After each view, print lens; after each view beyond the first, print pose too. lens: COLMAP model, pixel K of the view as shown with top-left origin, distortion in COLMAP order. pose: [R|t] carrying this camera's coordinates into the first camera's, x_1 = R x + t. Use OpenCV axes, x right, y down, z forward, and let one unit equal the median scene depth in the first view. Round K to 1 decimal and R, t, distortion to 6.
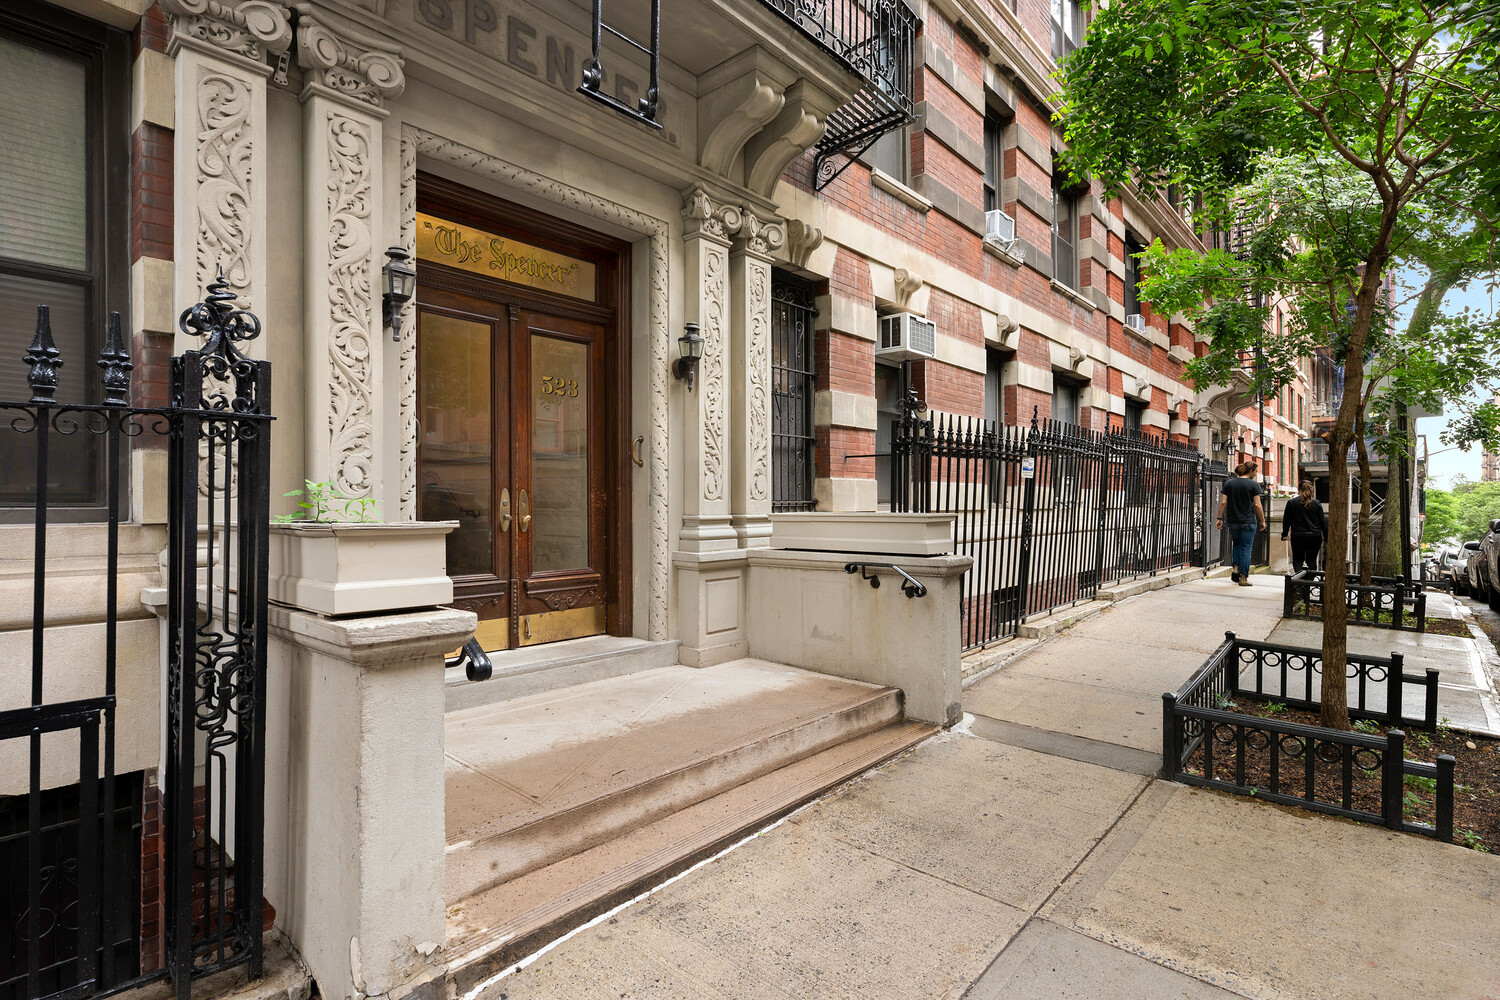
lens RADIAL K [[741.3, 0, 752.7], [0, 741.3, 505.9], [0, 0, 1]] dist [0.004675, -0.000756]
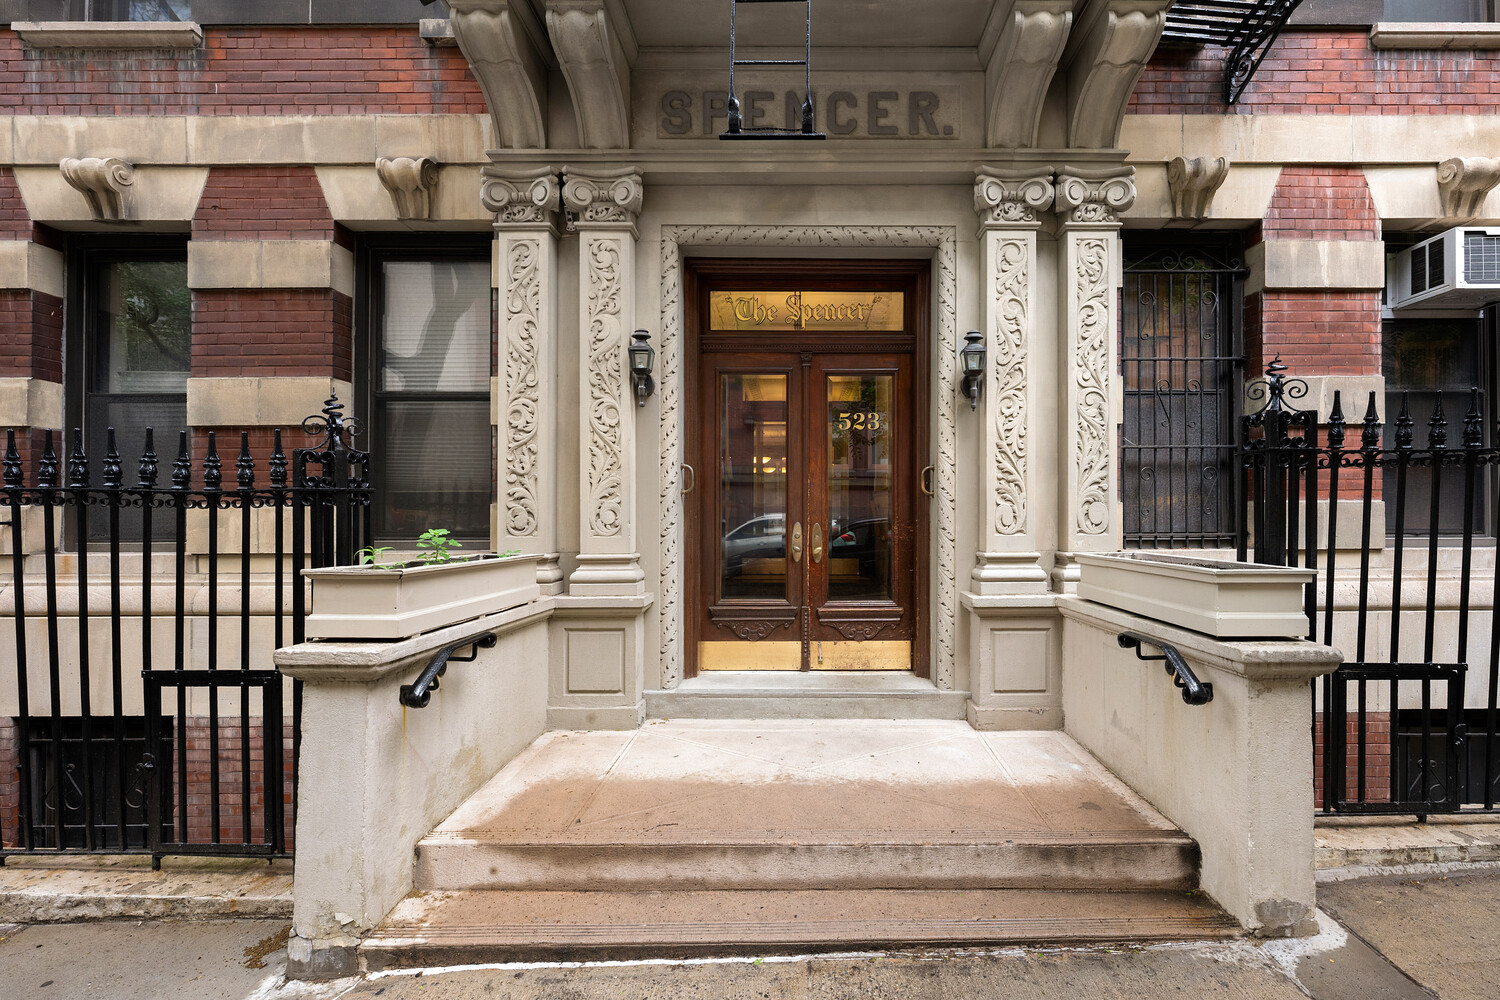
lens RADIAL K [[646.7, 0, 761.5], [0, 646.7, 519.5], [0, 0, 1]] dist [-0.000630, 0.000285]
pose [[0.670448, -0.000957, -0.741956, 0.376008], [-0.001363, 0.999996, -0.002522, -0.028290], [0.741956, 0.002702, 0.670443, 0.366492]]
